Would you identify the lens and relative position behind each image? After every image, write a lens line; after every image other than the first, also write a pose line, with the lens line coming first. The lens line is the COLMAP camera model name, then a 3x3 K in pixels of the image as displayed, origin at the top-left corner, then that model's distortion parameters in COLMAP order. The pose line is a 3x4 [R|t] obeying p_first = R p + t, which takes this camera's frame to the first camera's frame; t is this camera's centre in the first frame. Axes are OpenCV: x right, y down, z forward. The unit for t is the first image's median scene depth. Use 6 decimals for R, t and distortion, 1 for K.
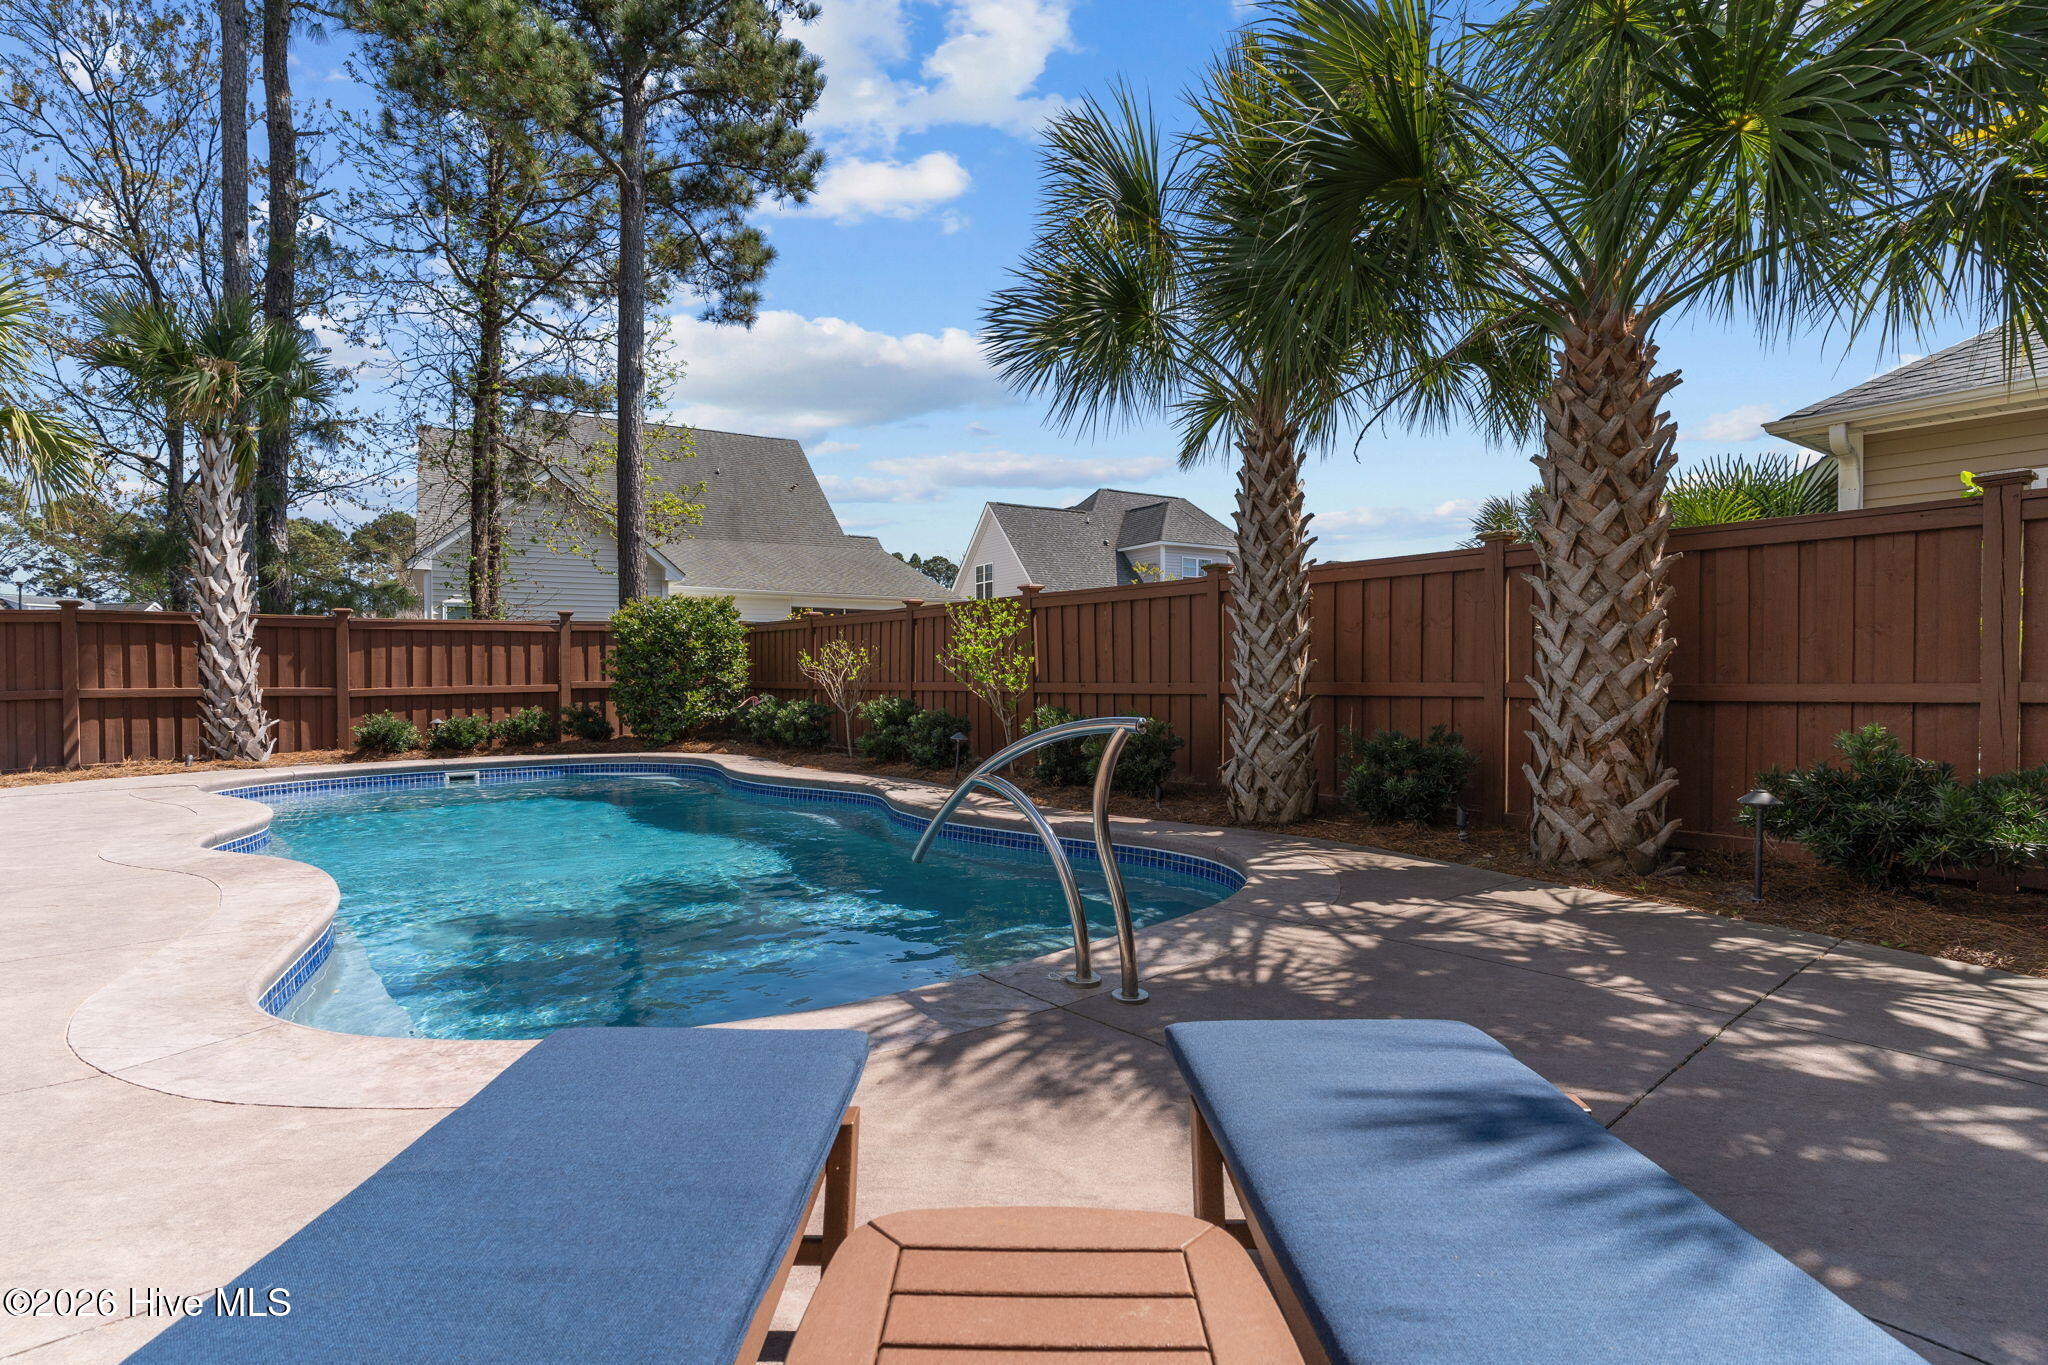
lens RADIAL K [[985.9, 0, 1028.1], [0, 985.9, 687.1], [0, 0, 1]] dist [0.001260, 0.001090]
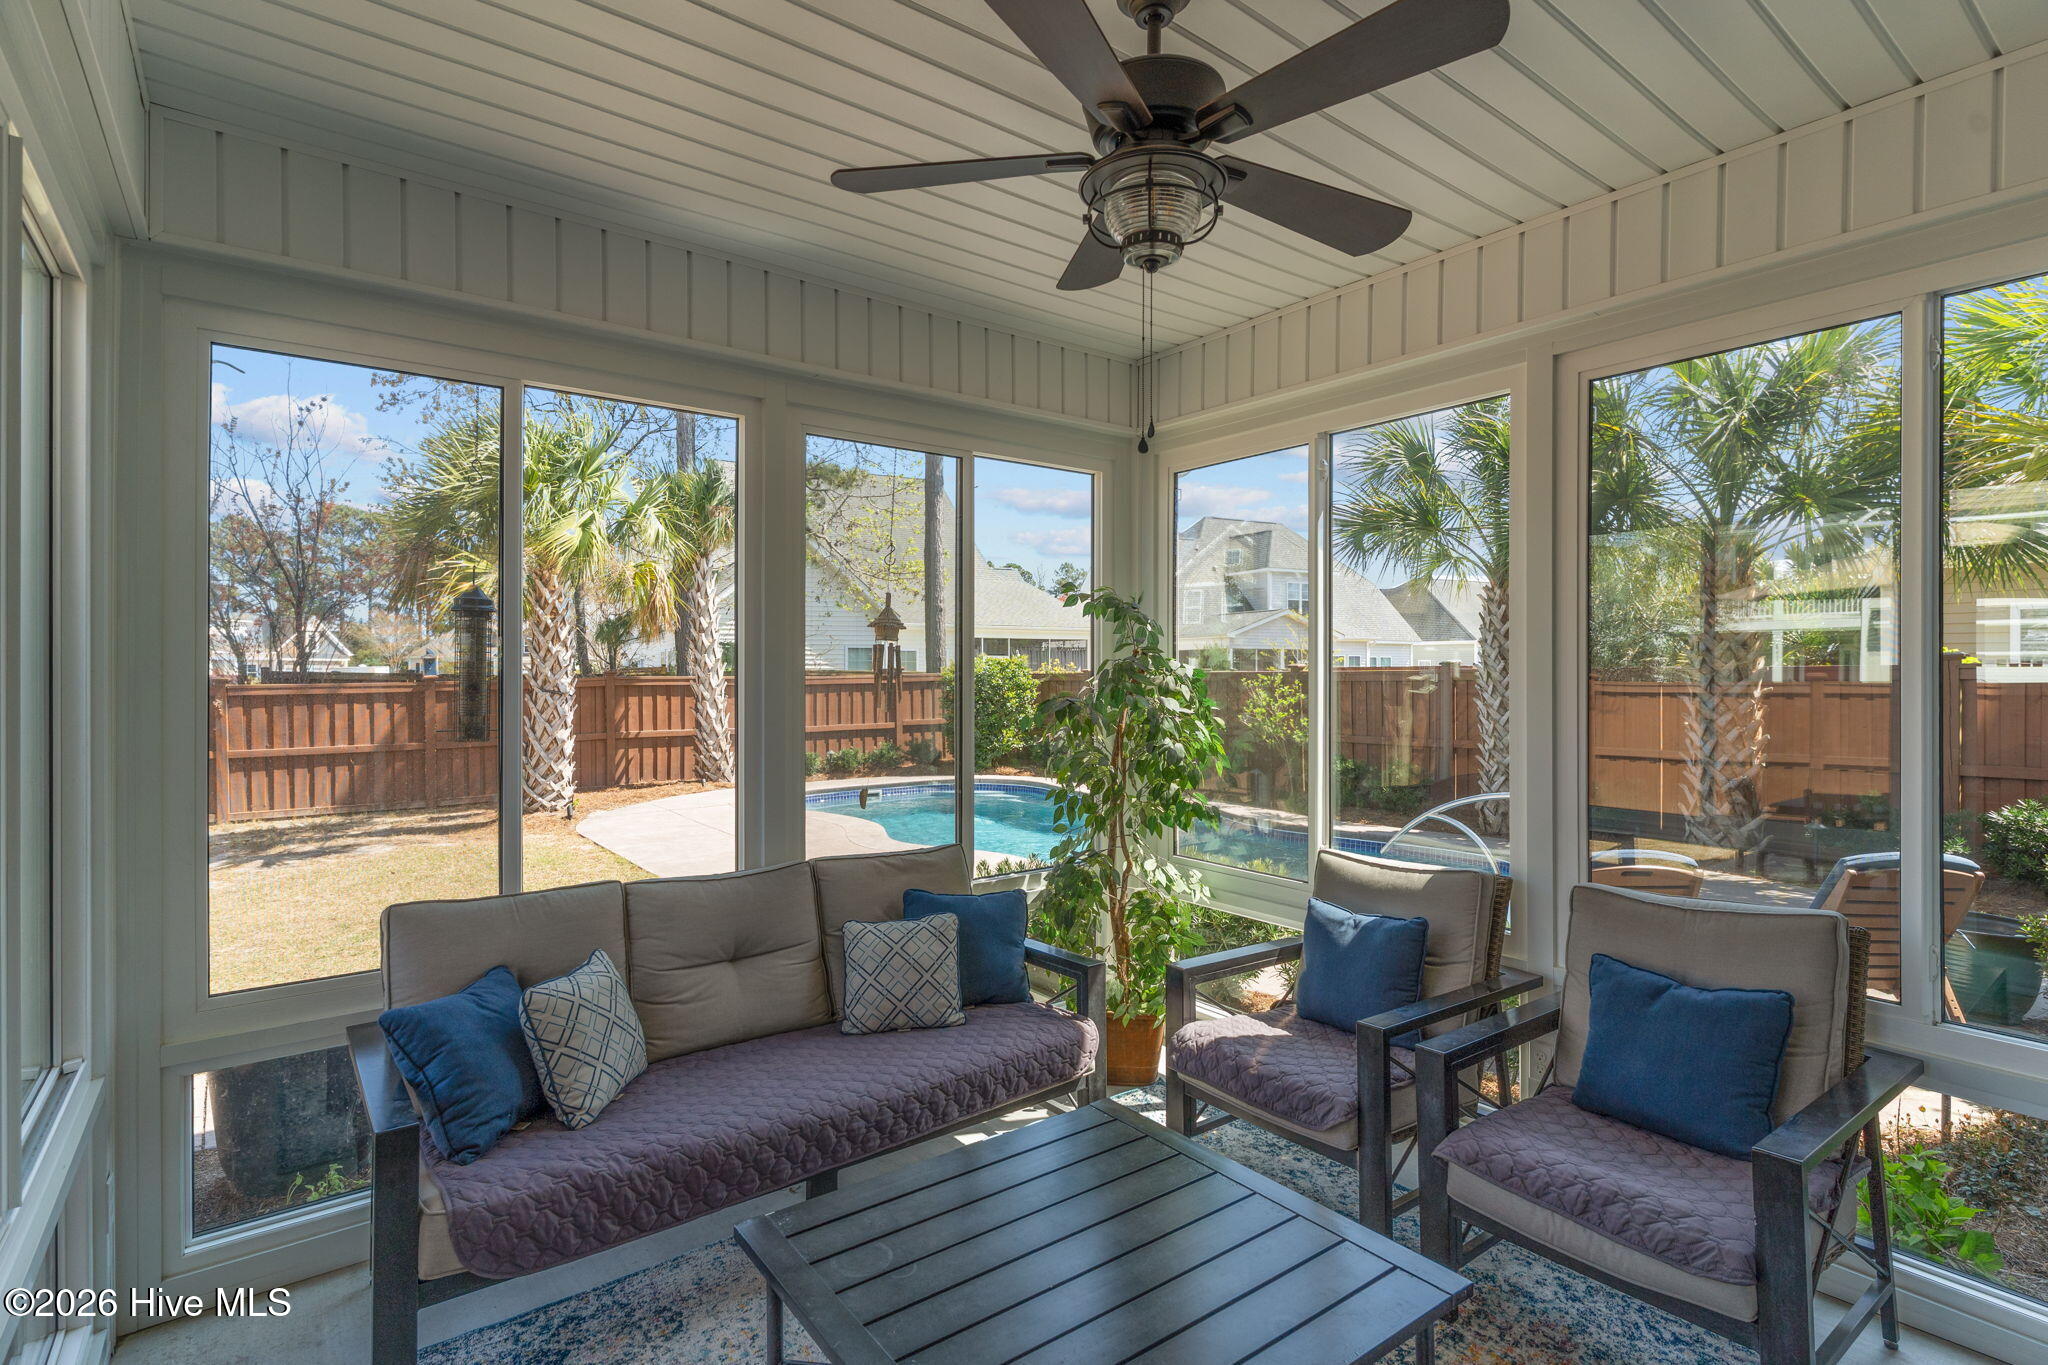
lens RADIAL K [[985.9, 0, 1022.1], [0, 985.9, 677.9], [0, 0, 1]] dist [0.001260, 0.001090]
pose [[0.999067, 0.000707, -0.043176, -0.305832], [-0.001001, 0.999976, -0.006784, -0.067723], [0.043171, 0.006821, 0.999044, -0.419071]]
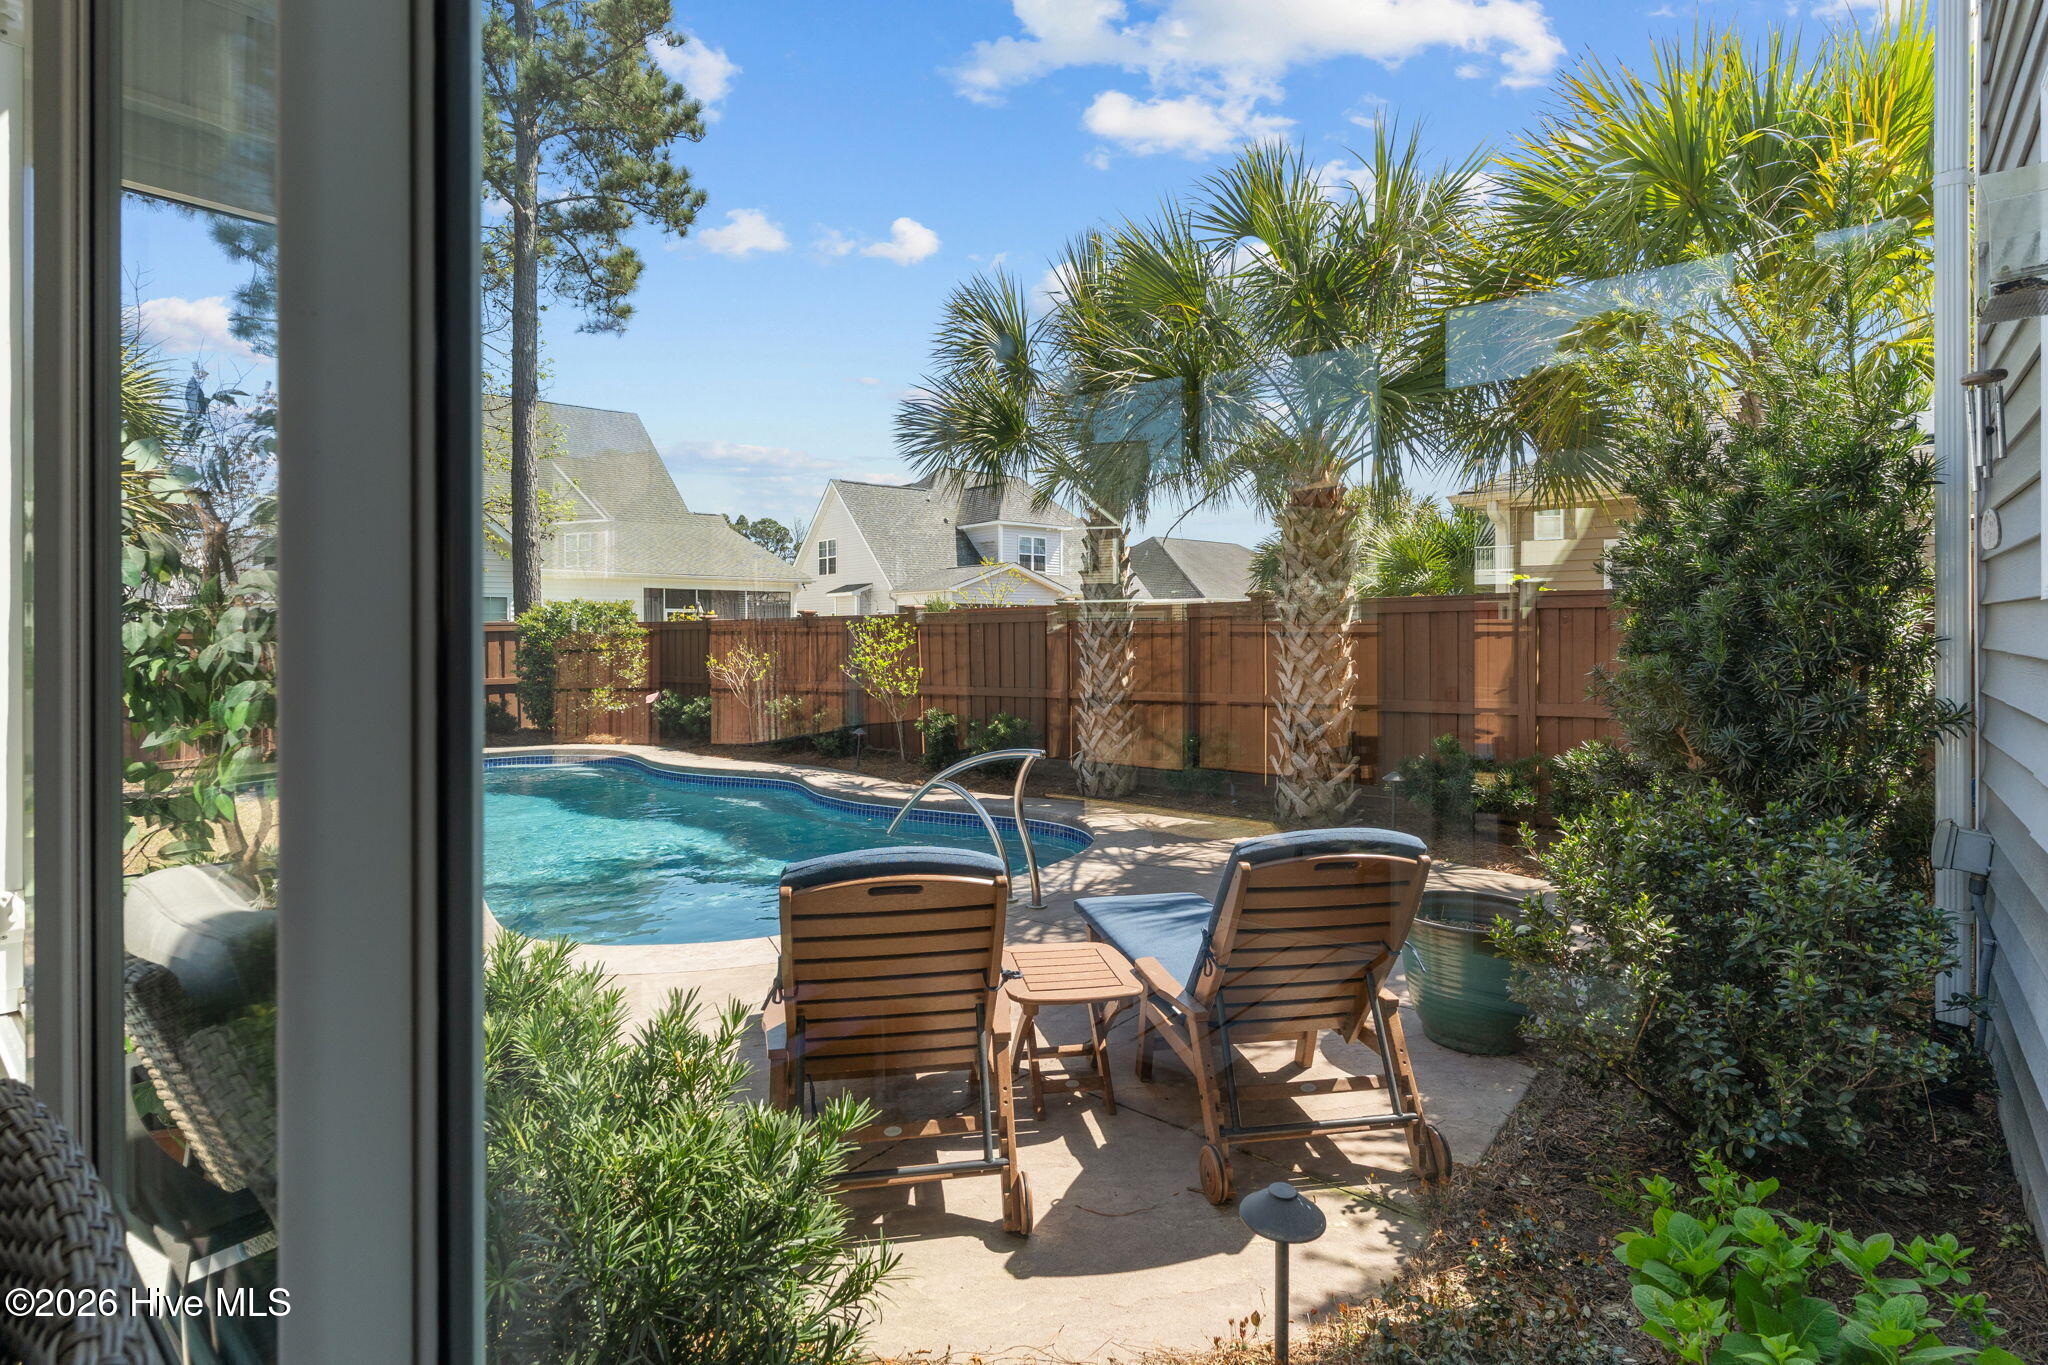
lens RADIAL K [[985.9, 0, 1048.5], [0, 985.9, 636.1], [0, 0, 1]] dist [0.001260, 0.001090]
pose [[0.981594, -0.001509, 0.190973, -0.063689], [0.004072, 0.999907, -0.013025, -0.044651], [-0.190935, 0.013563, 0.981509, -0.221842]]
